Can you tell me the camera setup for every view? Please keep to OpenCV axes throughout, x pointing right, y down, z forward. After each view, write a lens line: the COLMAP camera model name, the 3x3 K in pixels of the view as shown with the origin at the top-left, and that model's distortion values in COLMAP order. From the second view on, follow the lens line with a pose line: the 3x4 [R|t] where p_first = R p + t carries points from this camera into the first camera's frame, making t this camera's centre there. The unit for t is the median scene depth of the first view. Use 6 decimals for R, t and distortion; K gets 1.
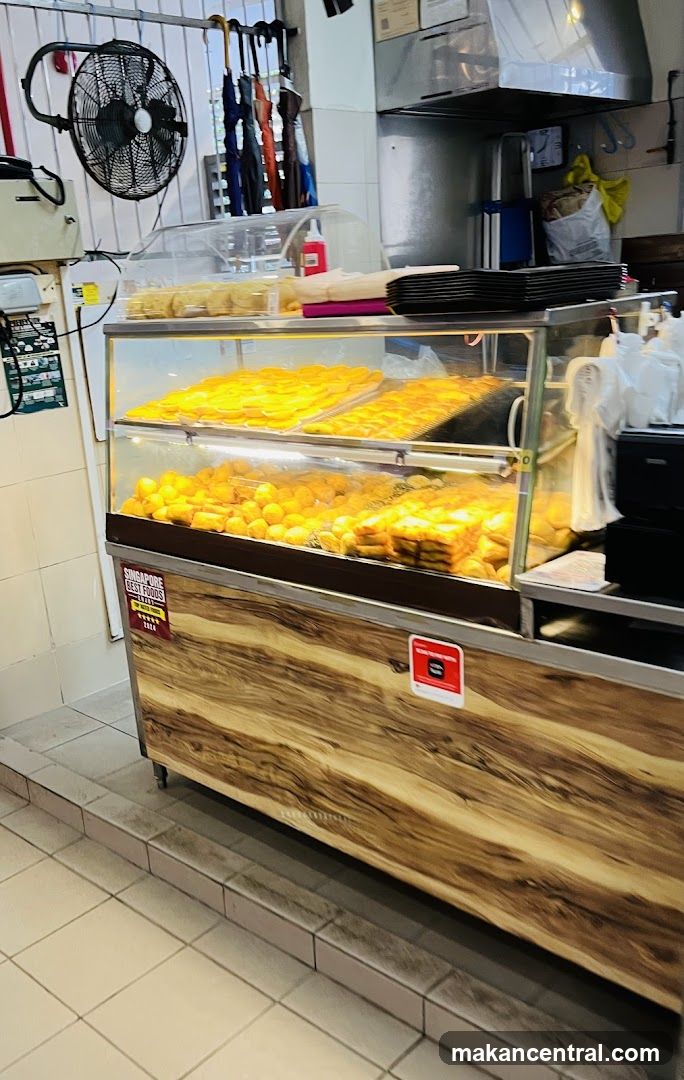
lens RADIAL K [[977.5, 0, 312.0], [0, 977.5, 608.1], [0, 0, 1]] dist [0.090049, -0.072066]
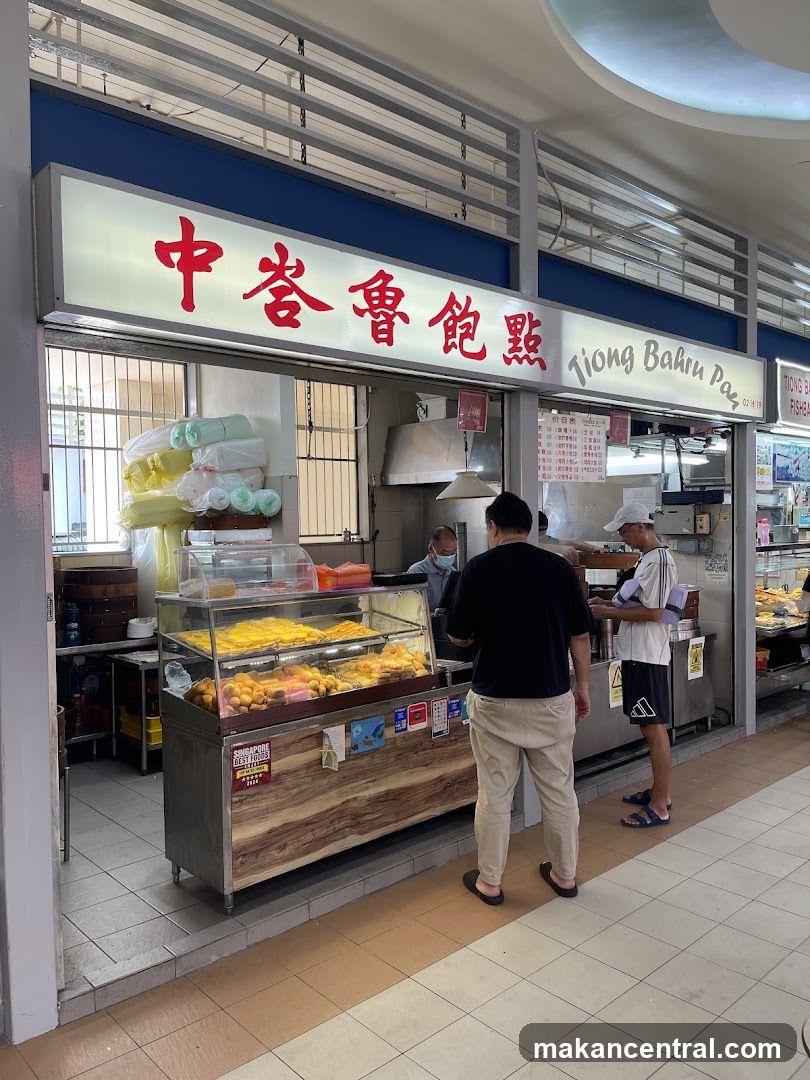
lens RADIAL K [[821.4, 0, 424.0], [0, 821.4, 562.5], [0, 0, 1]] dist [0.057874, -0.071790]
pose [[0.053703, 0.015454, 0.998437, -1.592281], [0.344078, 0.938360, -0.033031, -0.187280], [-0.937404, 0.345314, 0.045075, 0.594591]]
